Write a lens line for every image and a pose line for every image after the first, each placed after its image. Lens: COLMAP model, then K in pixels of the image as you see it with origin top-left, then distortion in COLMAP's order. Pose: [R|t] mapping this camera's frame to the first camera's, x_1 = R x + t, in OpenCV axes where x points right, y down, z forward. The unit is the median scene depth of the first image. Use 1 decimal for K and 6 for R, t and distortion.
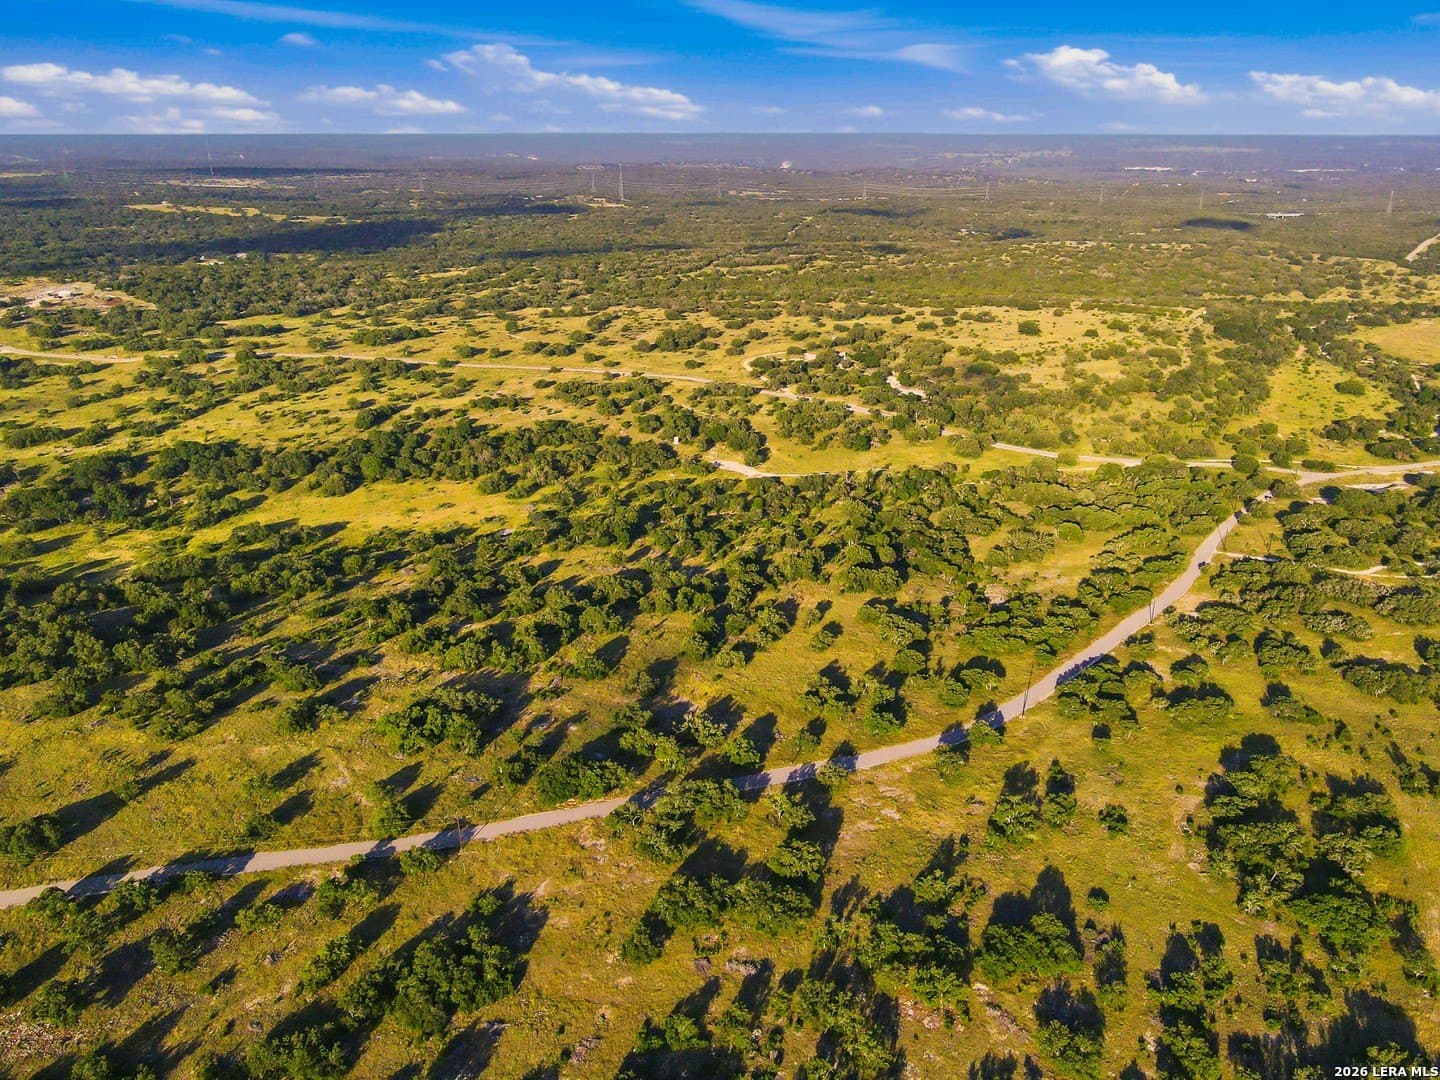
lens RADIAL K [[1069.5, 0, 723.0], [0, 1069.5, 556.0], [0, 0, 1]] dist [-0.005965, 0.036006]
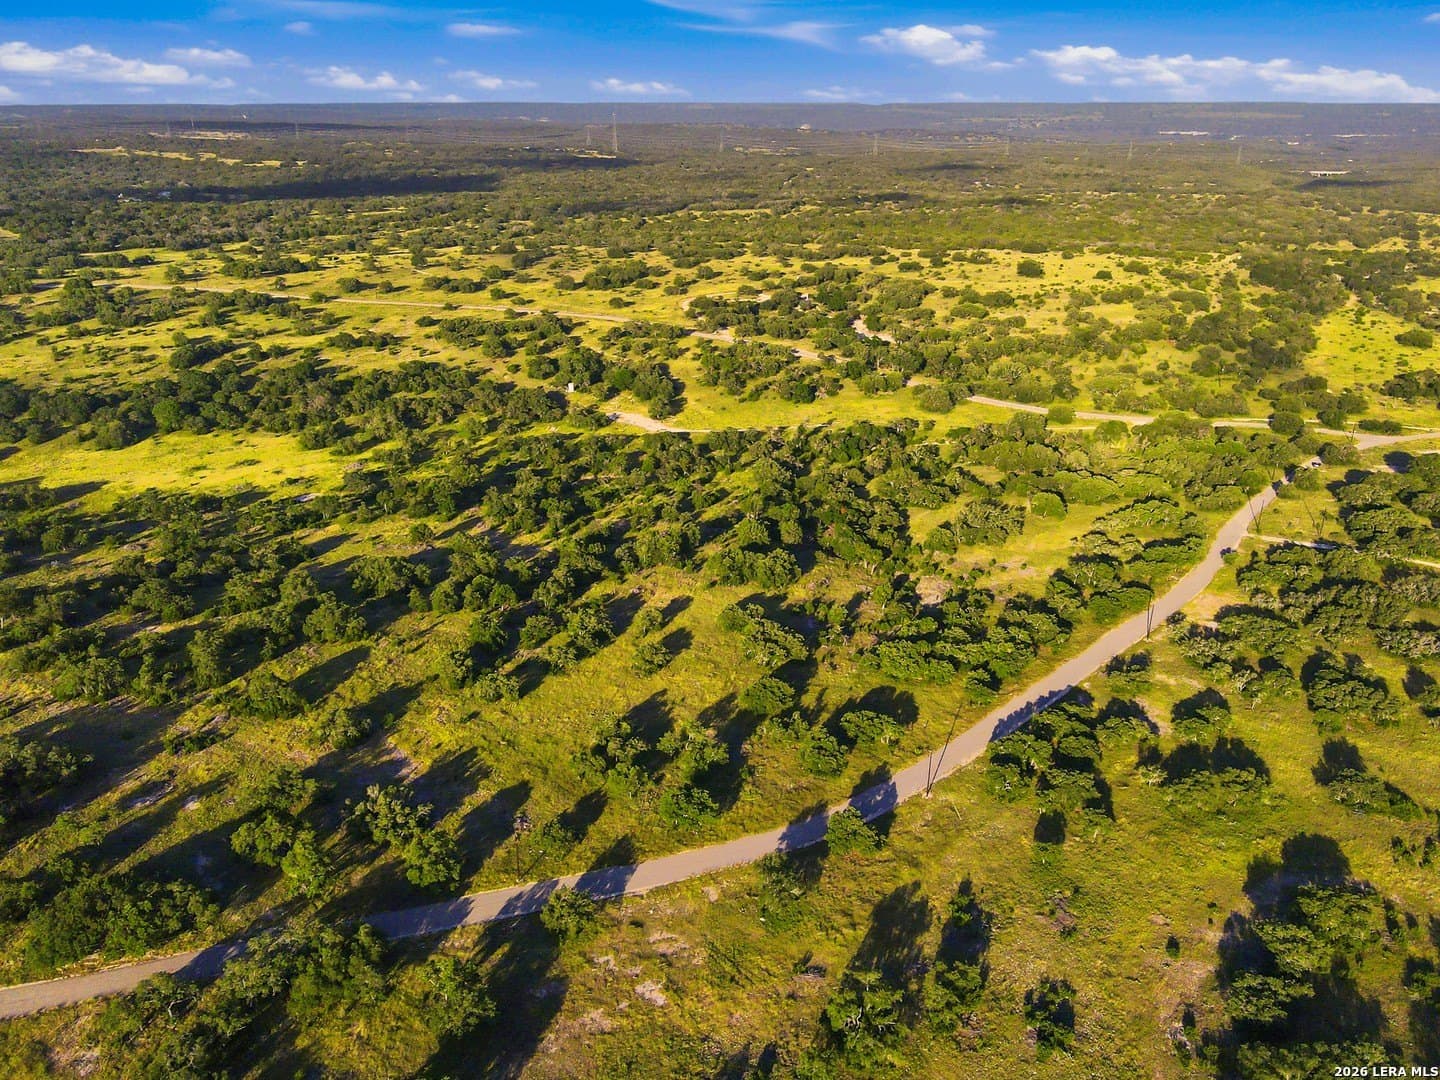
lens RADIAL K [[1094.9, 0, 720.0], [0, 1094.9, 540.0], [0, 0, 1]] dist [-0.006306, 0.033945]
pose [[0.999760, 0.012177, -0.018189, 0.086699], [-0.012075, 0.999911, 0.005726, -0.000028], [0.018257, -0.005505, 0.999818, 0.185209]]
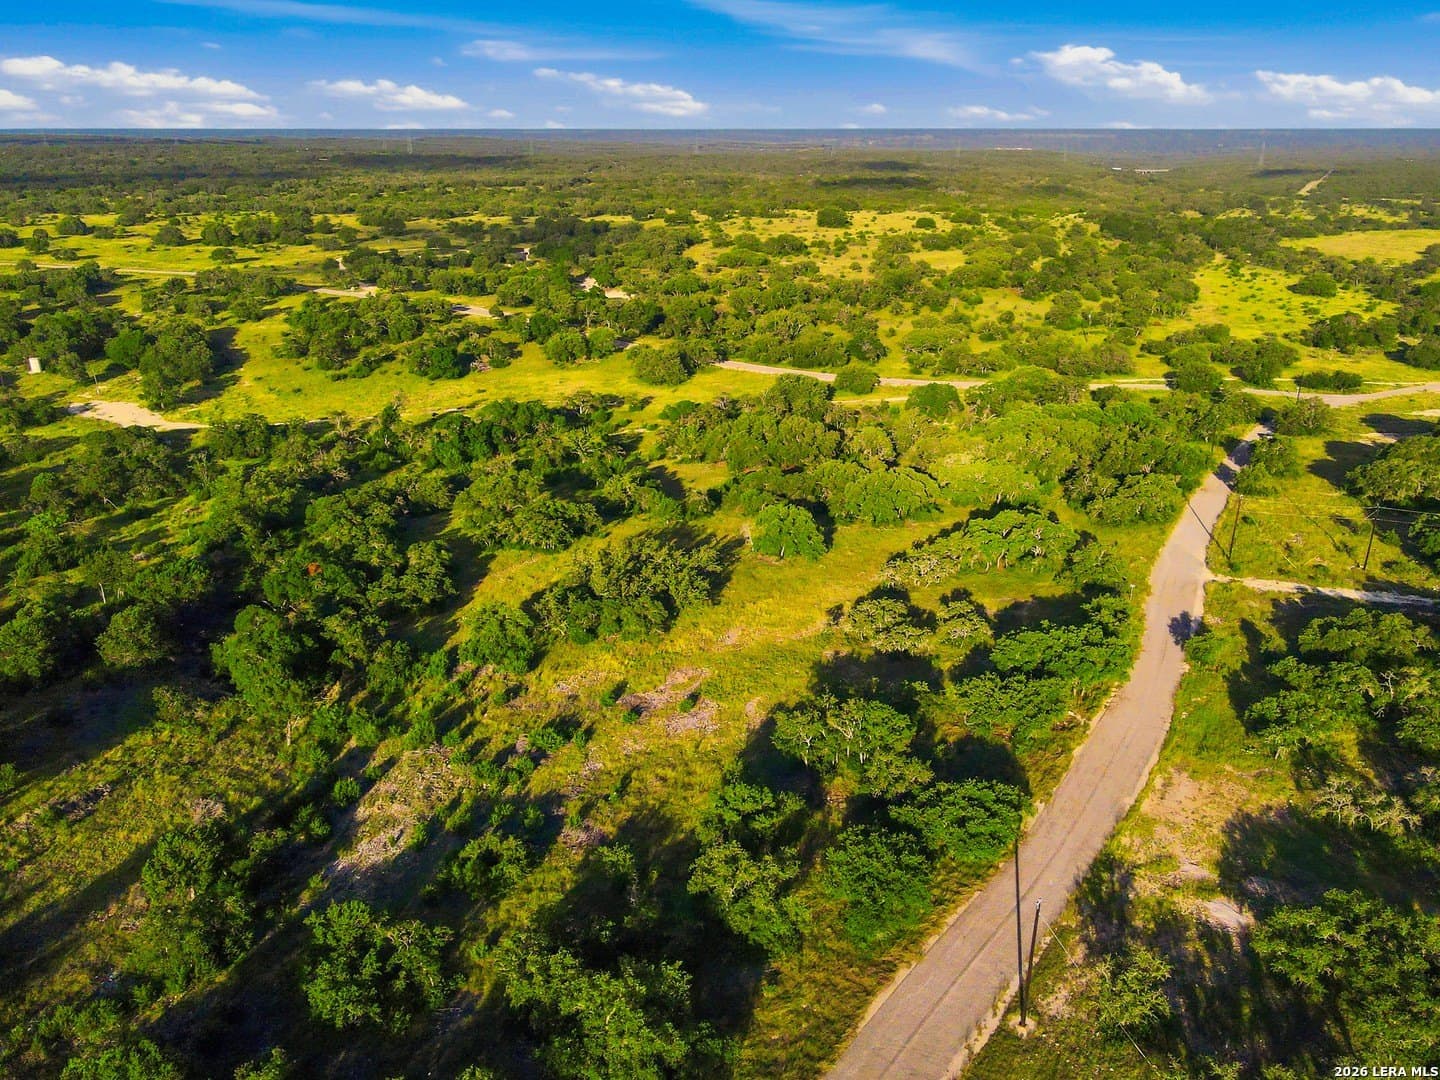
lens RADIAL K [[1112.5, 0, 720.0], [0, 1112.5, 540.0], [0, 0, 1]] dist [-0.074278, 0.183270]
pose [[0.993538, -0.040052, 0.106202, 0.204515], [0.042168, 0.998953, -0.017757, -0.011302], [-0.105379, 0.022121, 0.994186, 0.502103]]
